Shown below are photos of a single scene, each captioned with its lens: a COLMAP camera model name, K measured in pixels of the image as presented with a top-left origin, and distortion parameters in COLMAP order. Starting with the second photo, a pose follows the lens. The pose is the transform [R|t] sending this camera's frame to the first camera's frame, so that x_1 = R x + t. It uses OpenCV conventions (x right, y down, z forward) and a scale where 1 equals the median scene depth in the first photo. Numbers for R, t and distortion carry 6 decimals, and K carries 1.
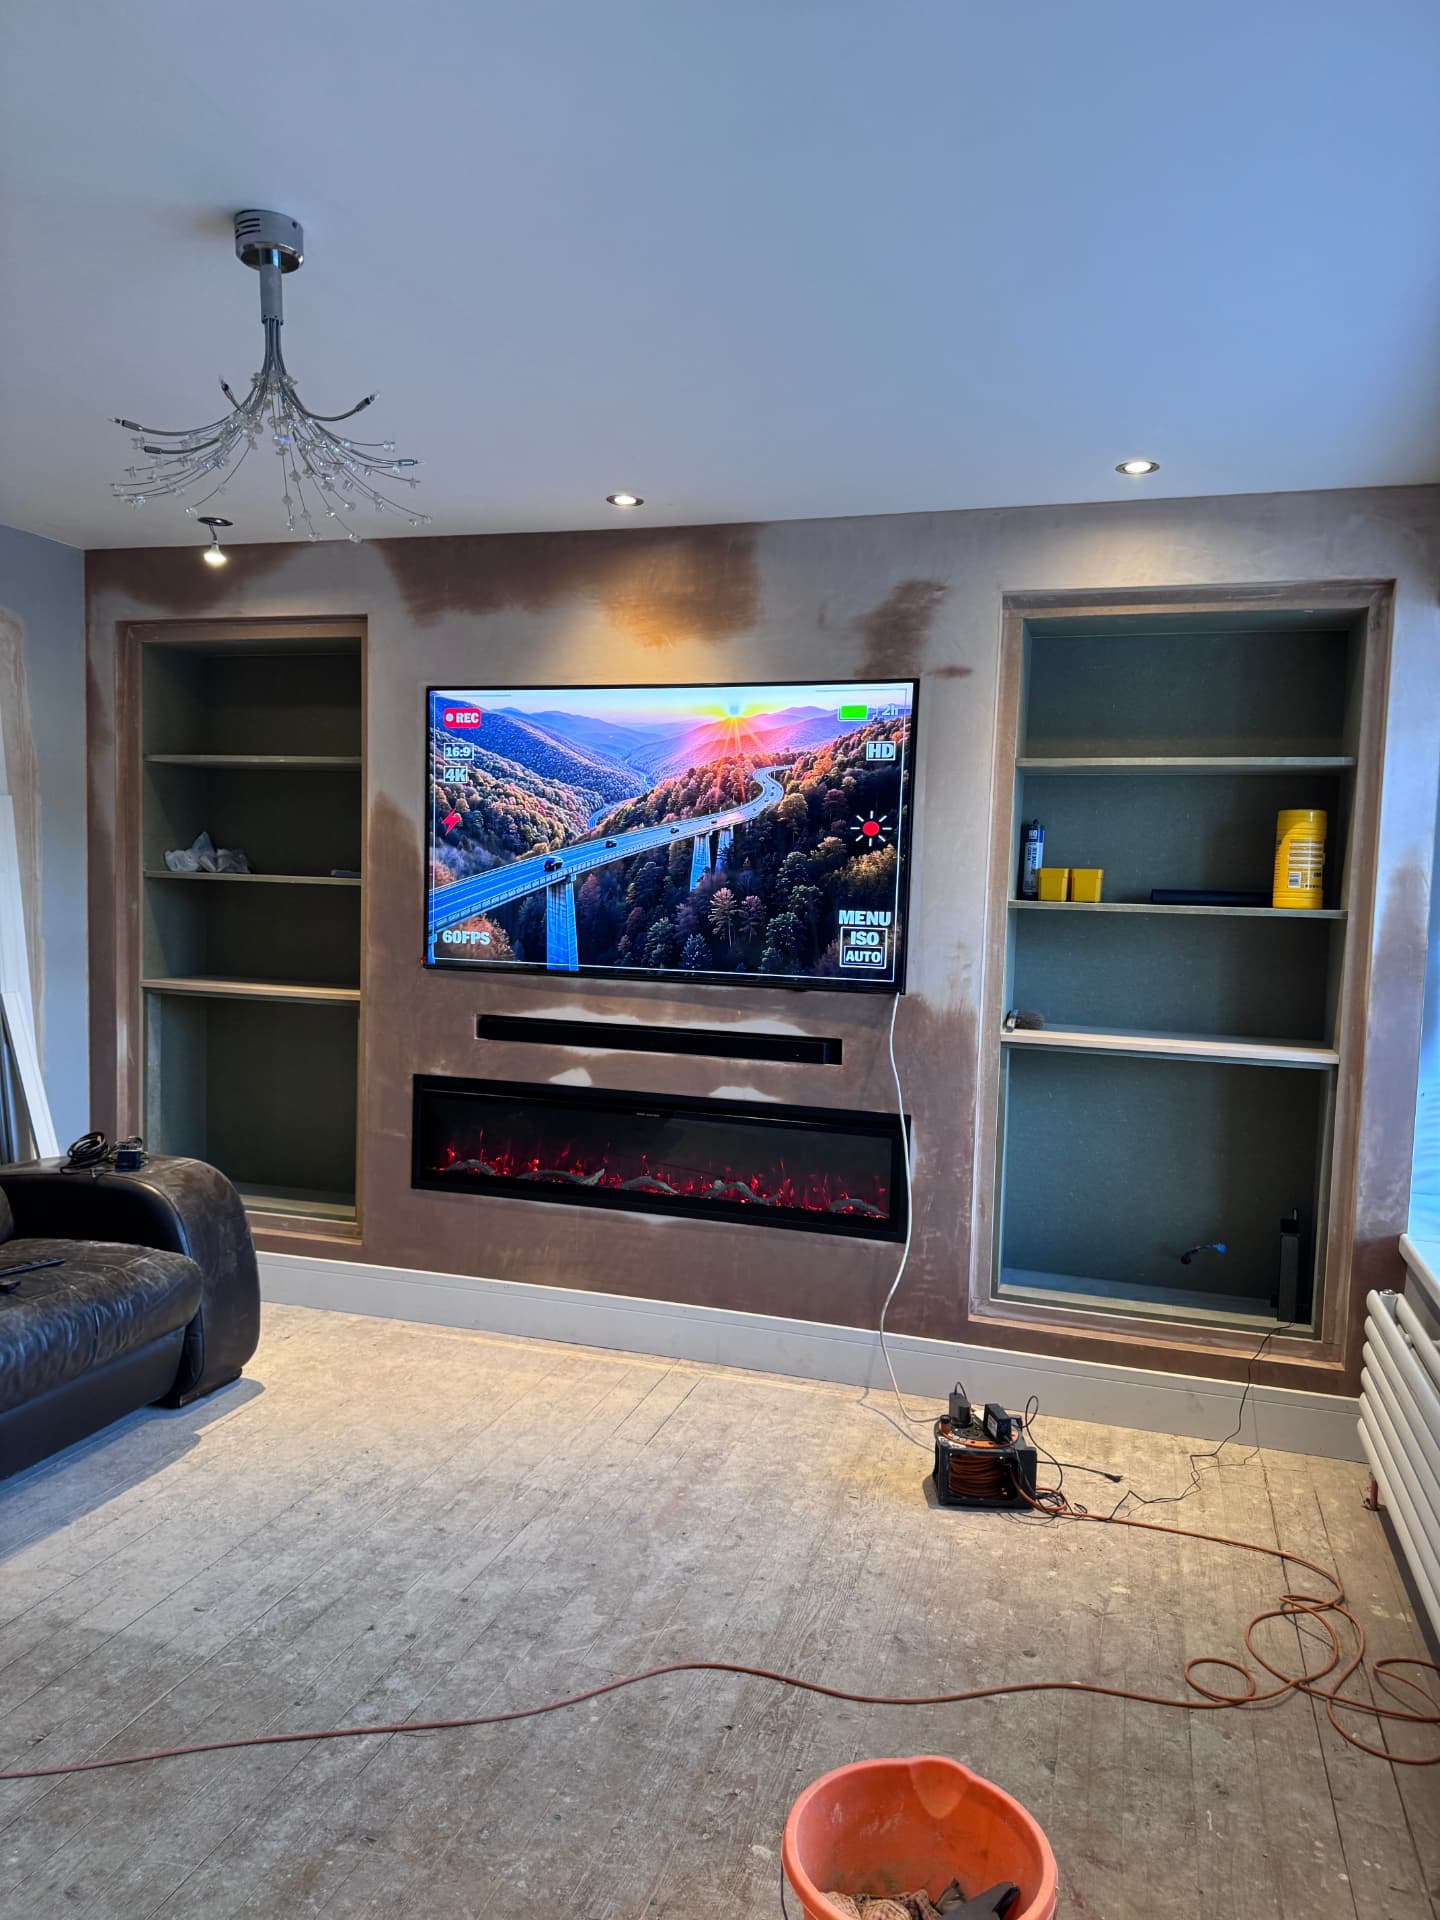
lens RADIAL K [[1347.6, 0, 719.8], [0, 1347.6, 966.7], [0, 0, 1]] dist [0.002542, -0.039126]
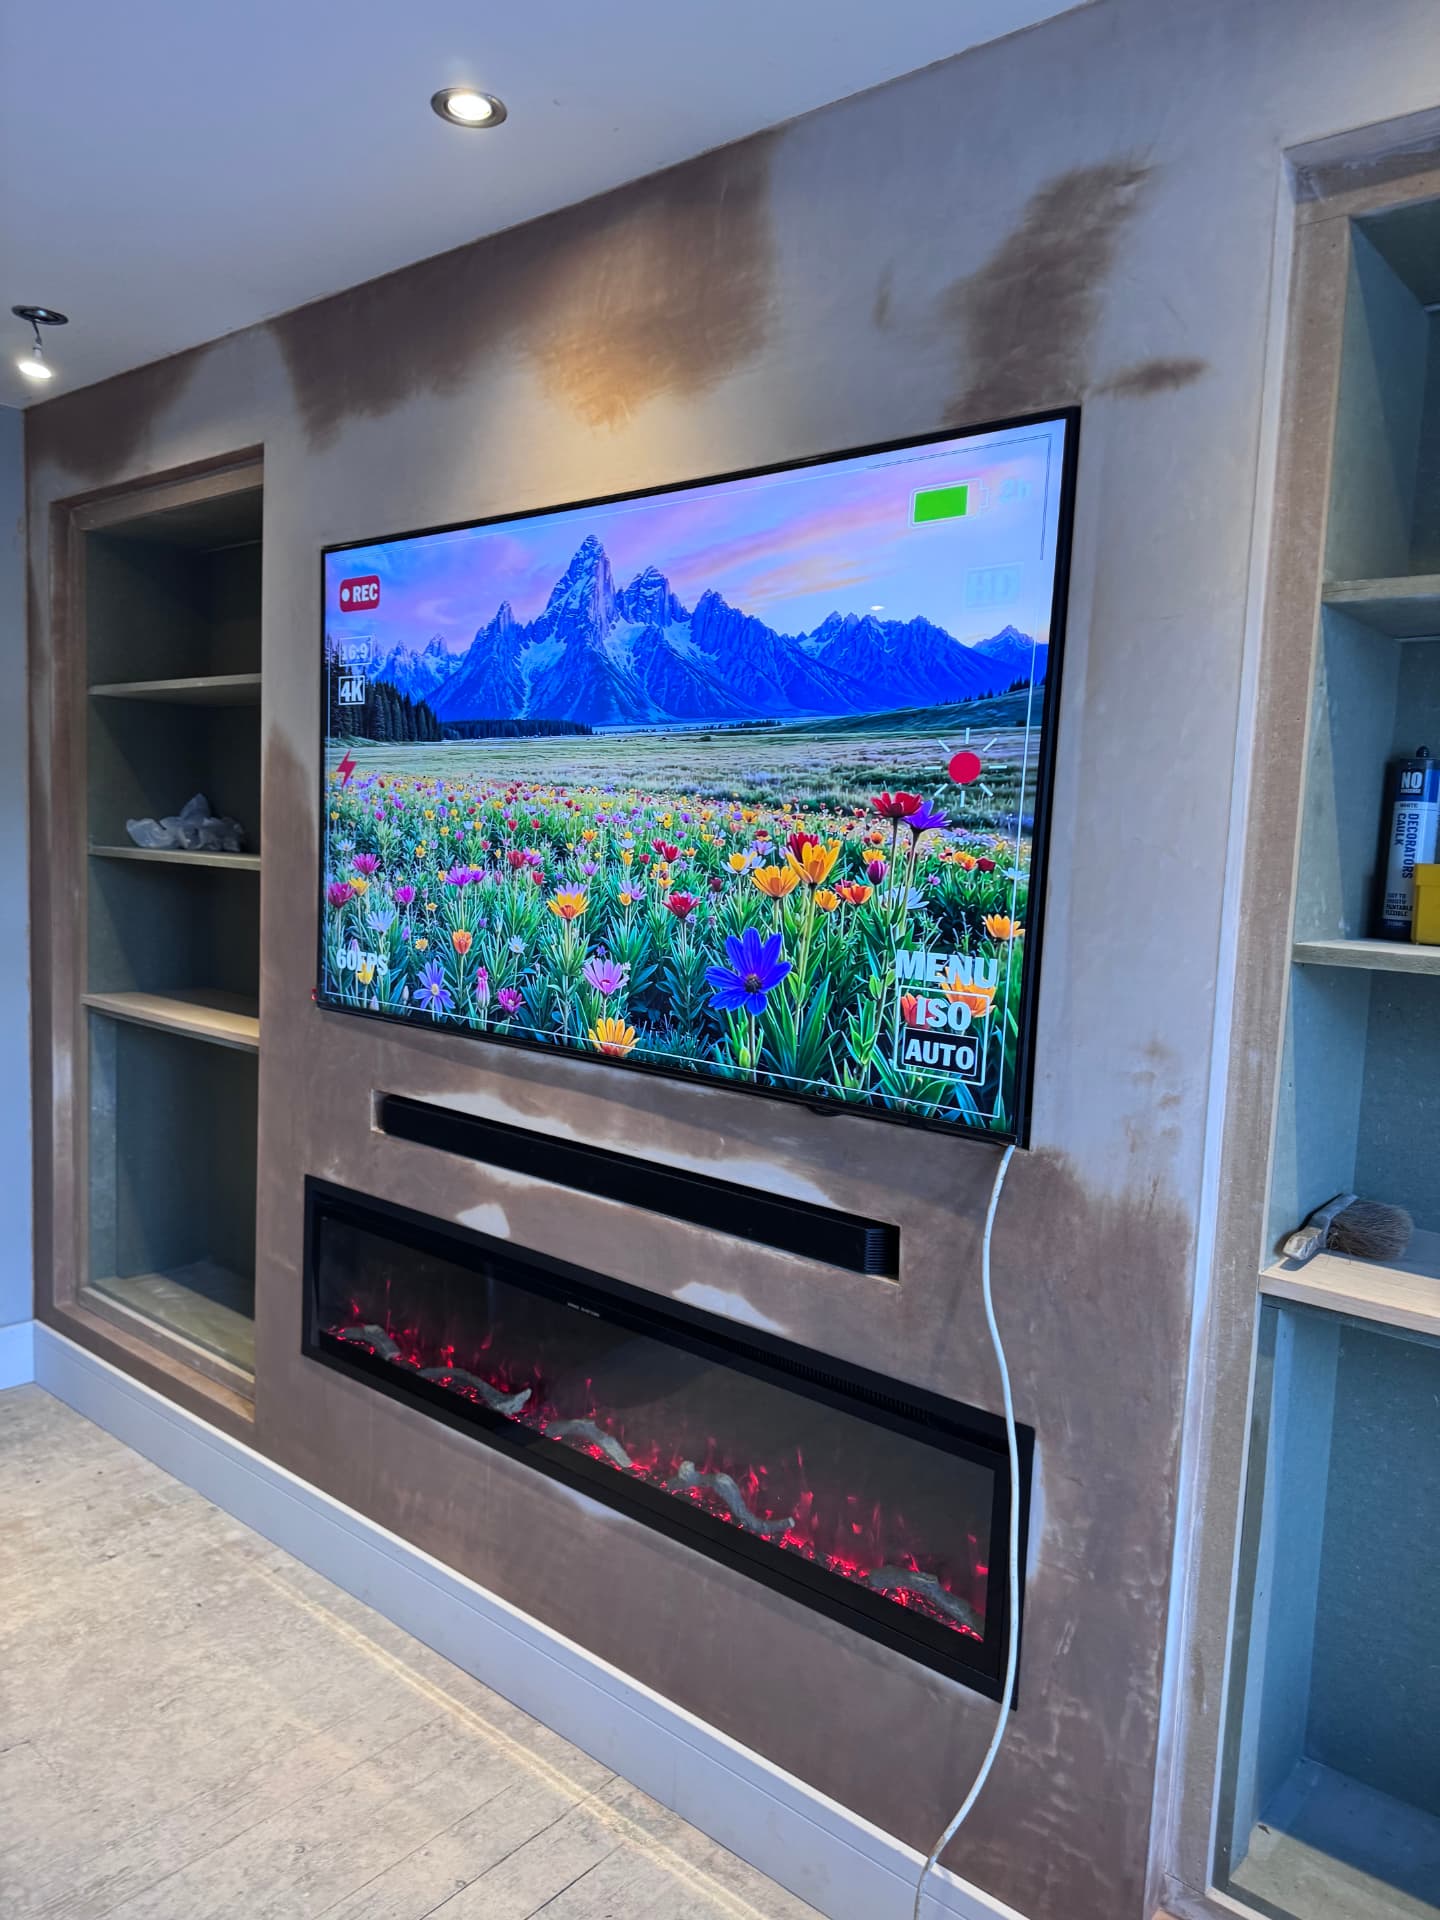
lens RADIAL K [[1347.6, 0, 710.1], [0, 1347.6, 950.3], [0, 0, 1]] dist [0.002542, -0.039126]
pose [[0.919083, 0.045168, -0.391466, 0.202509], [-0.047896, 0.998848, 0.002799, -0.038010], [0.391142, 0.016177, 0.920188, 0.542877]]
